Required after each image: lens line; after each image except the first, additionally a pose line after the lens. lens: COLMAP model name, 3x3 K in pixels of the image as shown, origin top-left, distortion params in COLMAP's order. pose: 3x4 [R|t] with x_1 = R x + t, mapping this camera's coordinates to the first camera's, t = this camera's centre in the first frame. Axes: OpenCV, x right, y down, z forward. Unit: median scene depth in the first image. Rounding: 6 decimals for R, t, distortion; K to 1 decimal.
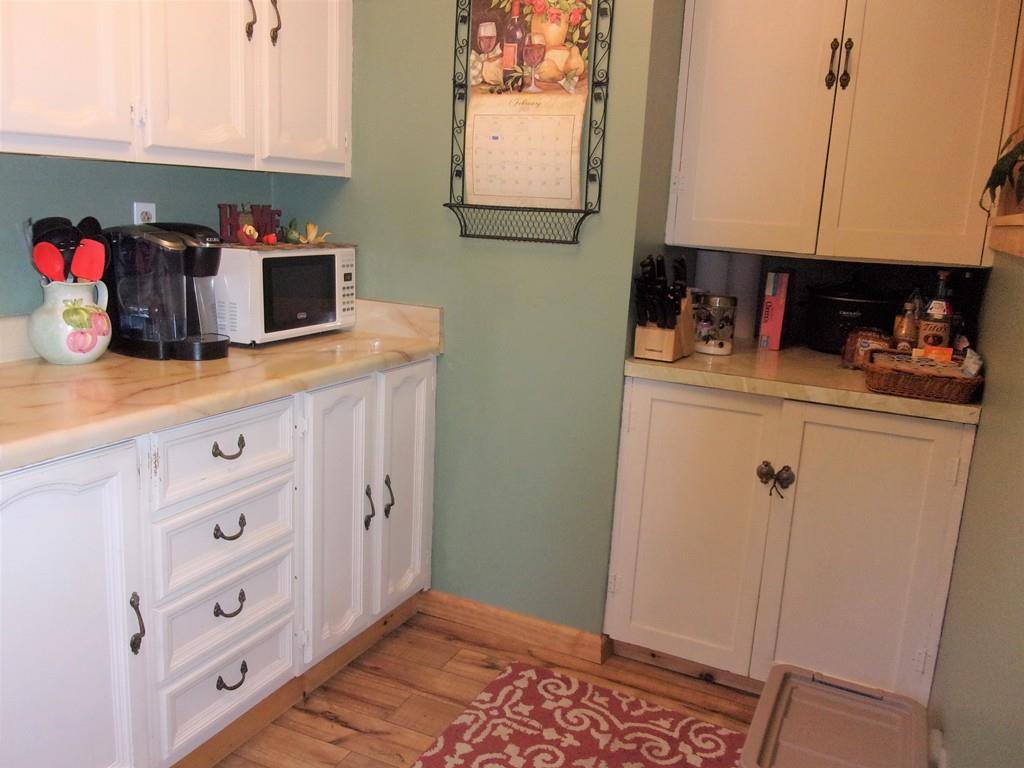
lens RADIAL K [[855.7, 0, 491.1], [0, 855.7, 383.3], [0, 0, 1]] dist [0.014588, -0.012872]
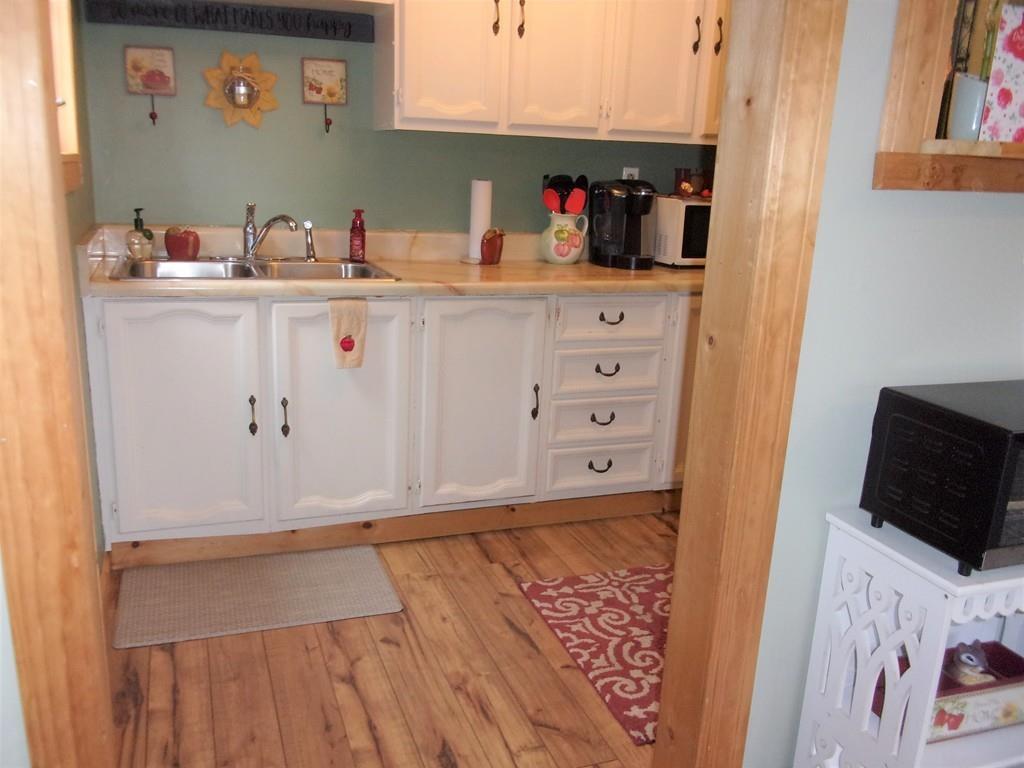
lens RADIAL K [[855.7, 0, 491.1], [0, 855.7, 383.3], [0, 0, 1]] dist [0.014588, -0.012872]
pose [[0.714241, 0.162569, -0.680758, 0.588592], [-0.150872, 0.985545, 0.077062, 0.097841], [0.683446, 0.047666, 0.728444, -0.289053]]
